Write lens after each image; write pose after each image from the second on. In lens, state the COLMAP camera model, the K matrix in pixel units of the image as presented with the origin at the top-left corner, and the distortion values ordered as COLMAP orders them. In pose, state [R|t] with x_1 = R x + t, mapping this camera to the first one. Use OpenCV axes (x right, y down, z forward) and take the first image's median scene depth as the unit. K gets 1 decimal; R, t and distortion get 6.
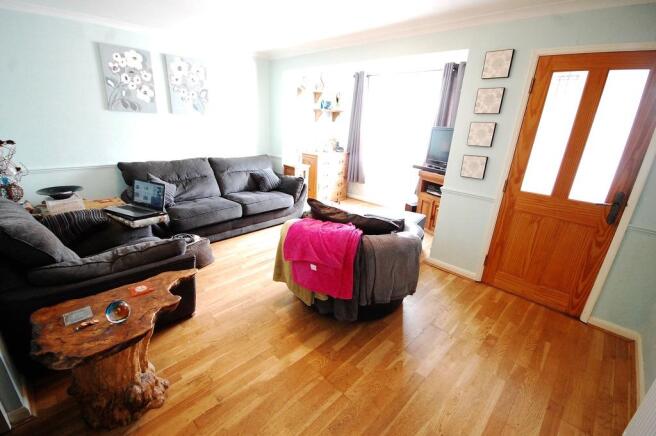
lens RADIAL K [[289.1, 0, 328.0], [0, 289.1, 218.0], [0, 0, 1]] dist [0.004010, -0.010622]
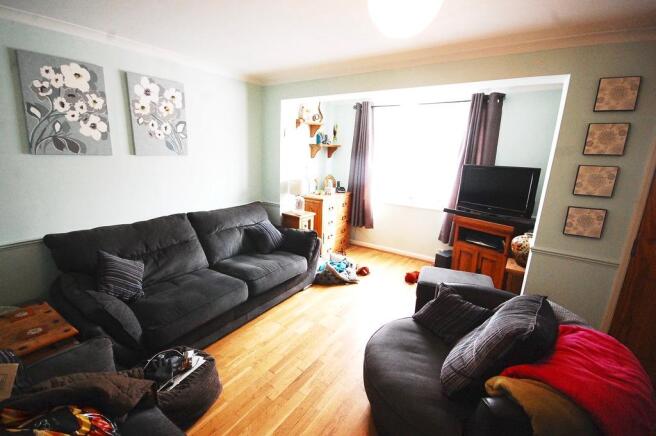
lens RADIAL K [[289.1, 0, 328.0], [0, 289.1, 218.0], [0, 0, 1]] dist [0.004010, -0.010622]
pose [[0.984319, -0.051655, 0.168667, -0.203976], [0.067208, 0.993864, -0.087844, -0.117363], [-0.163095, 0.097802, 0.981751, 0.256277]]
